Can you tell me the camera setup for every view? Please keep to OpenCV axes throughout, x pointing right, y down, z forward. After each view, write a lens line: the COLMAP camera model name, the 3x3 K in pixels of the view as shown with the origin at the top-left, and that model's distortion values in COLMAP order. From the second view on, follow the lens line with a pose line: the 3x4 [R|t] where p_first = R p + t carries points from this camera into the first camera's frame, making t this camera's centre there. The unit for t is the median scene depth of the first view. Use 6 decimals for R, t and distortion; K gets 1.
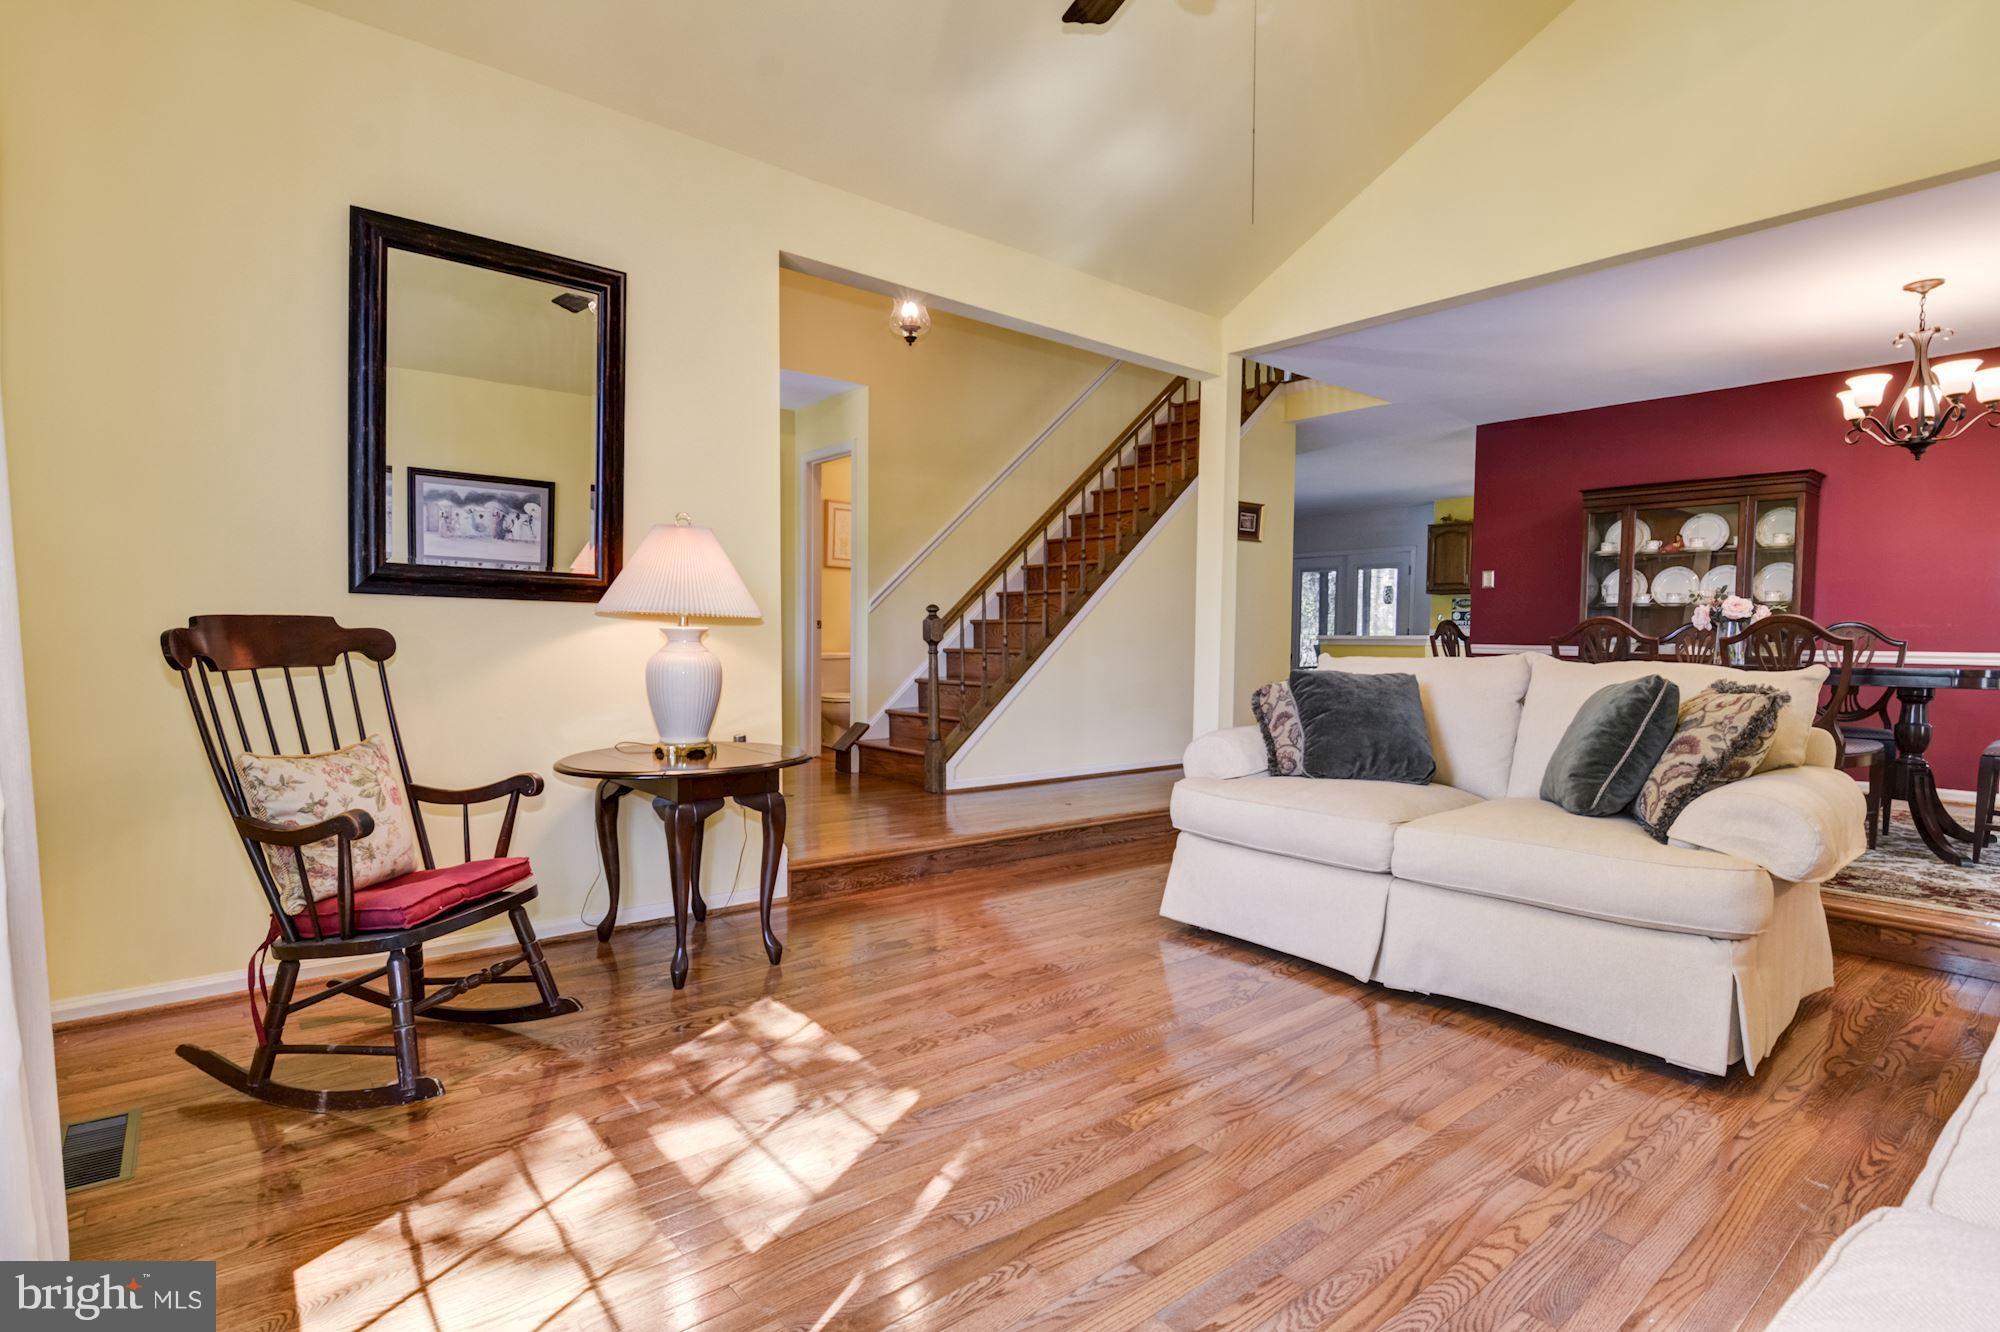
lens RADIAL K [[987.0, 0, 994.1], [0, 987.0, 663.8], [0, 0, 1]] dist [-0.021926, 0.001685]
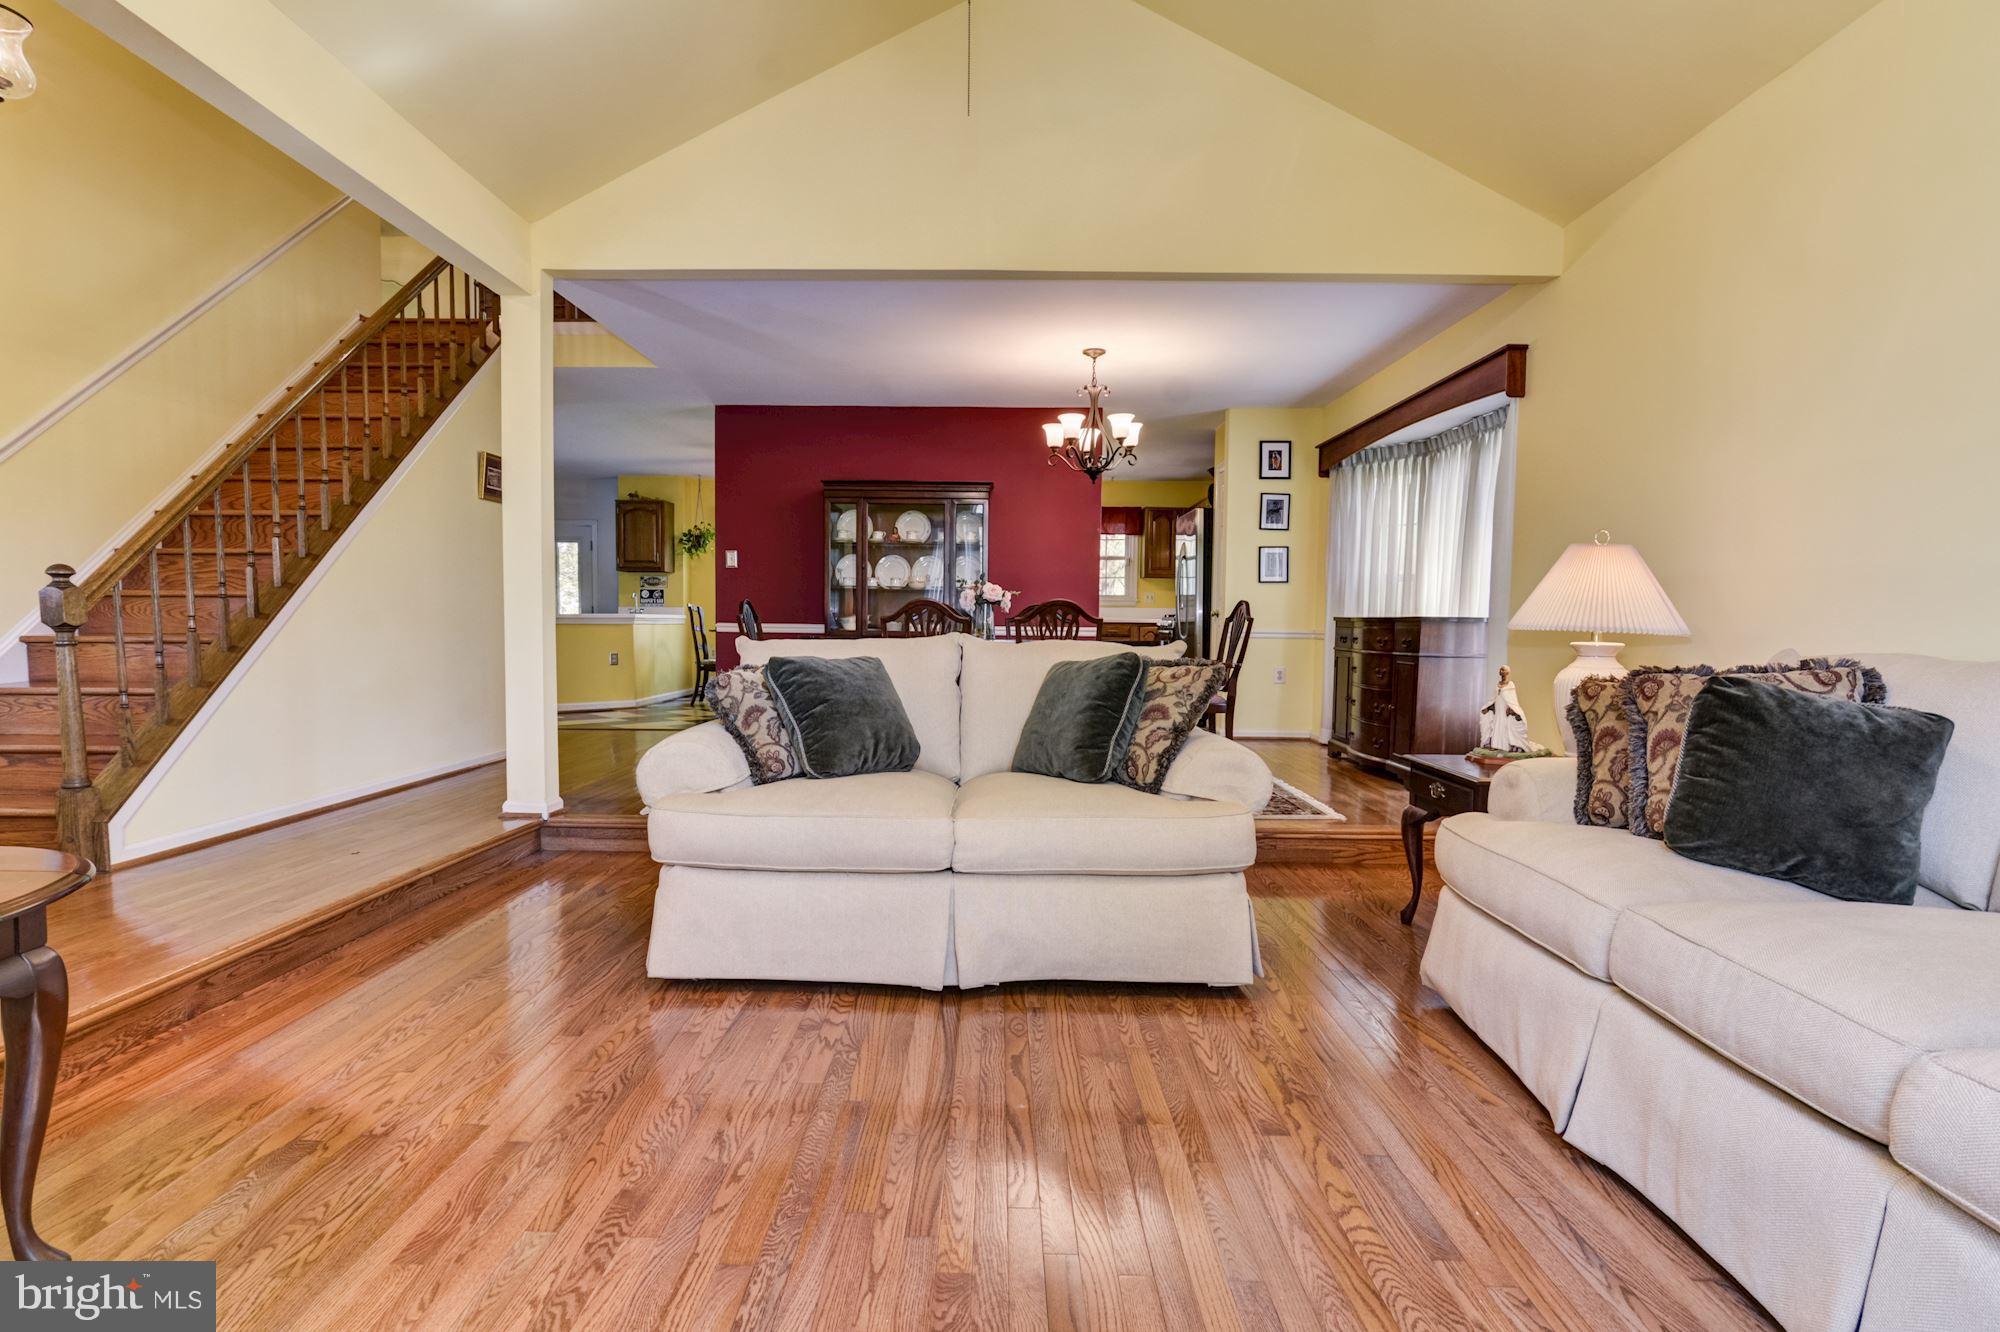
lens RADIAL K [[987.0, 0, 994.9], [0, 987.0, 672.5], [0, 0, 1]] dist [-0.021926, 0.001685]
pose [[0.647231, -0.043398, 0.761058, -0.225303], [0.018863, 0.998984, 0.040924, -0.011458], [-0.762061, -0.012132, 0.647392, 0.281029]]
